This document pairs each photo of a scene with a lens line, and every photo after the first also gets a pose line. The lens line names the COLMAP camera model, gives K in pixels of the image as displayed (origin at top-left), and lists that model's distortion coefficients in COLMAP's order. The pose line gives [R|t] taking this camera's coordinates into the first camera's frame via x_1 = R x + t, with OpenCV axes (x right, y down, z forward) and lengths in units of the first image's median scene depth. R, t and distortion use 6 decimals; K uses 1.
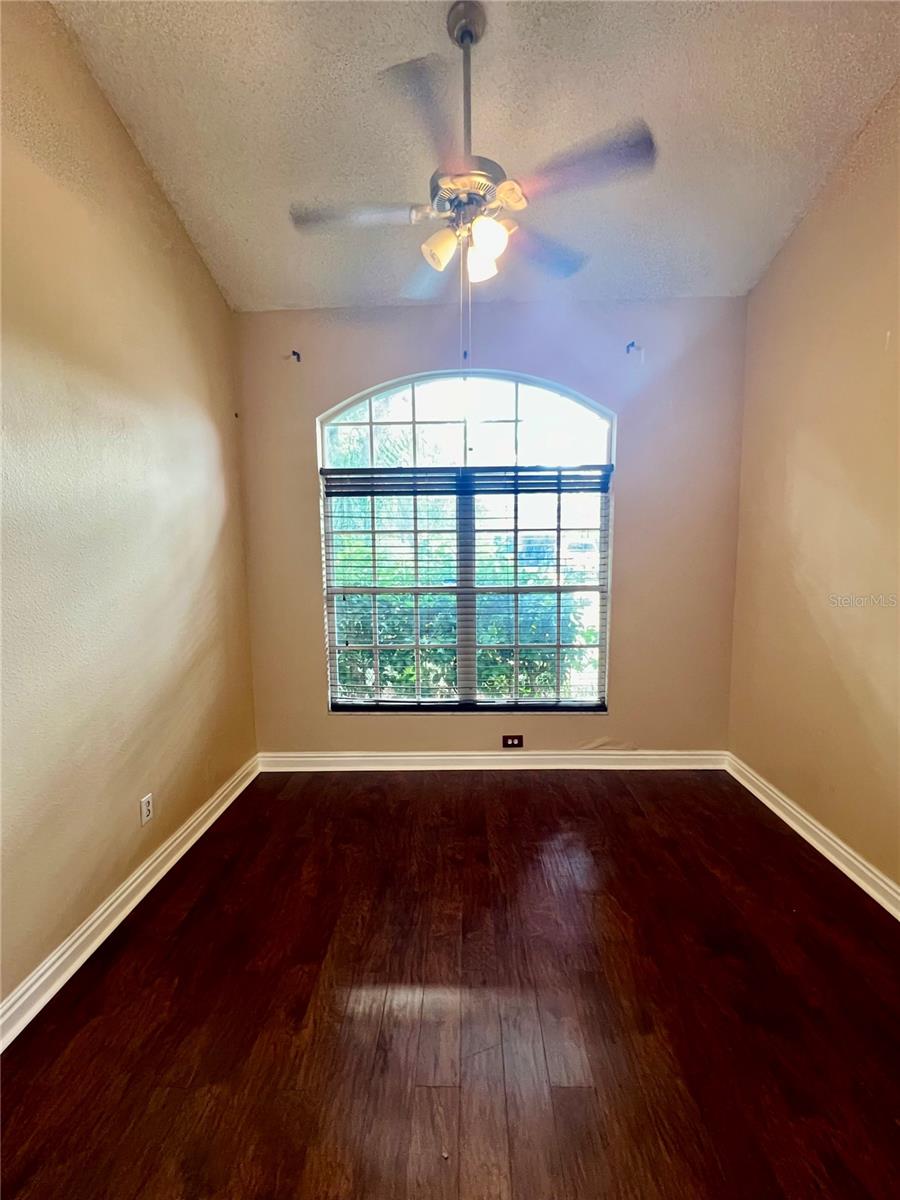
lens RADIAL K [[513.2, 0, 451.7], [0, 513.2, 599.6], [0, 0, 1]] dist [0.004591, 0.001232]
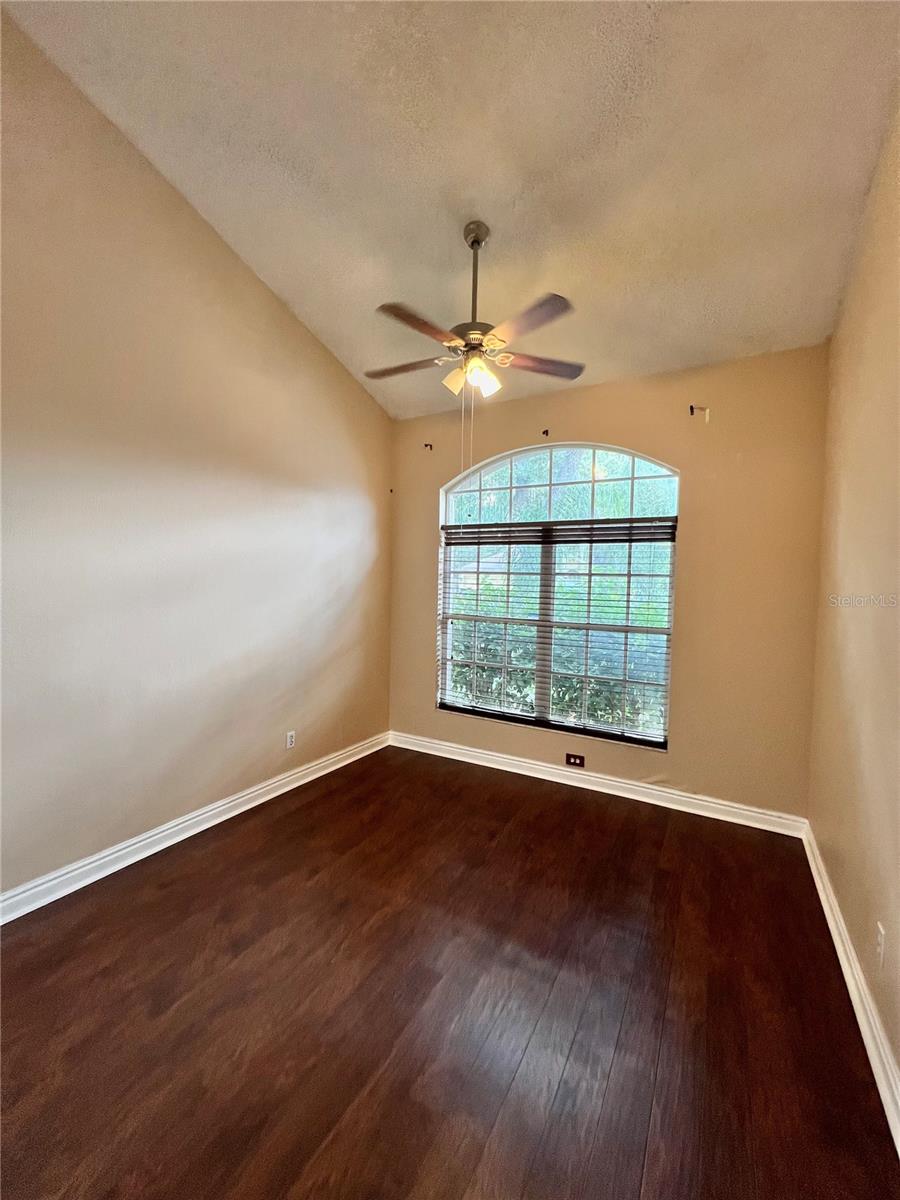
lens RADIAL K [[480.4, 0, 450.6], [0, 480.4, 601.3], [0, 0, 1]] dist [-0.001363, 0.000265]
pose [[0.881181, 0.052890, -0.469811, 0.357732], [-0.086120, 0.995054, -0.049507, 0.004693], [0.464868, 0.084085, 0.881378, -0.086013]]
